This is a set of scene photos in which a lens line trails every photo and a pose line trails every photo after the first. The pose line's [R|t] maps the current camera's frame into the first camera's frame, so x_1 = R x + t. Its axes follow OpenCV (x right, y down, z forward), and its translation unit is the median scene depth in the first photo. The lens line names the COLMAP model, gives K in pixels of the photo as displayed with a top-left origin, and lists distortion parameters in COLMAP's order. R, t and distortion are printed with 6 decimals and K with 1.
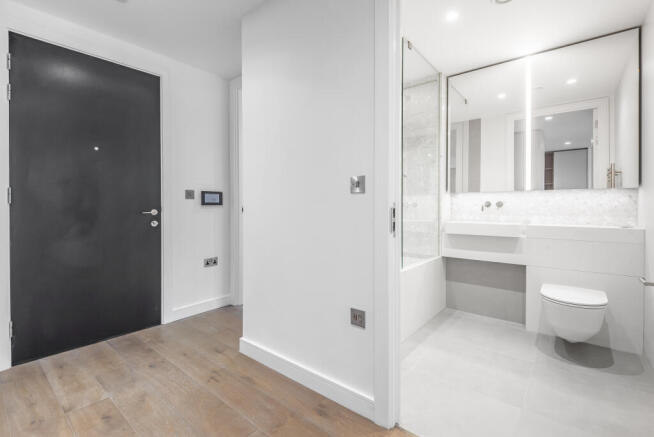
lens RADIAL K [[297.4, 0, 326.3], [0, 297.4, 213.6], [0, 0, 1]] dist [0.000281, -0.000676]
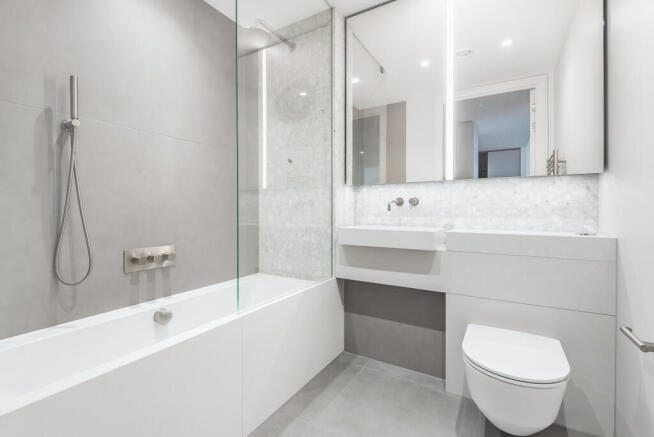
lens RADIAL K [[297.4, 0, 324.8], [0, 297.4, 218.2], [0, 0, 1]] dist [0.000281, -0.000676]
pose [[0.989061, -0.000161, 0.147510, 0.277500], [0.000541, 0.999997, -0.002541, 0.009440], [-0.147509, 0.002593, 0.989057, 0.348315]]
